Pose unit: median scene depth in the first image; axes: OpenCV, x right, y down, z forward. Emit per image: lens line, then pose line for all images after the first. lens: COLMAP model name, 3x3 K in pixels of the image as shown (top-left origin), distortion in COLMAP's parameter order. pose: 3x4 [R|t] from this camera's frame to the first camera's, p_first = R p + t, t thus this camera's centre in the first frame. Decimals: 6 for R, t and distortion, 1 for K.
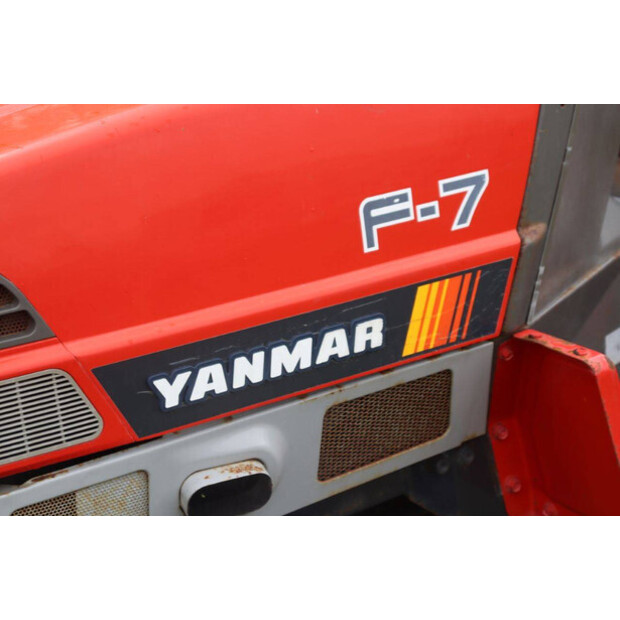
lens RADIAL K [[1451.7, 0, 310.0], [0, 1451.7, 310.0], [0, 0, 1]] dist [0.371875, 0.209037]
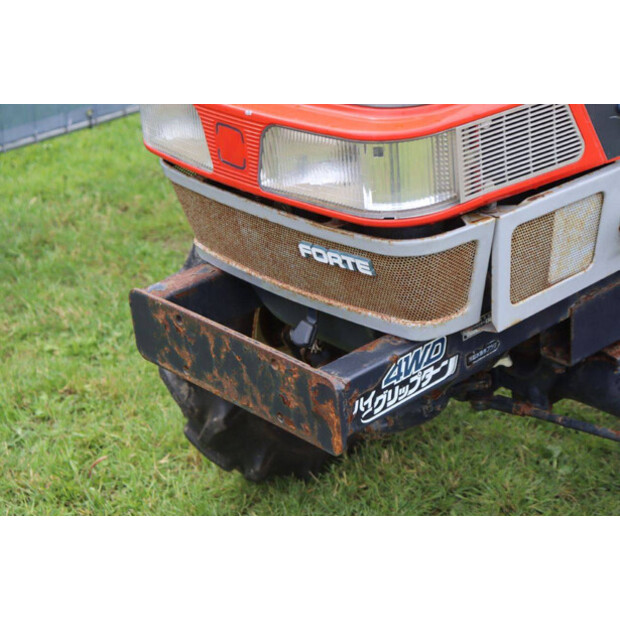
lens RADIAL K [[1451.7, 0, 310.0], [0, 1451.7, 310.0], [0, 0, 1]] dist [0.371875, 0.209037]
pose [[0.990724, -0.067738, 0.117804, -0.450198], [0.059132, 0.995423, 0.075079, 0.096078], [-0.122350, -0.067416, 0.990195, -0.089734]]
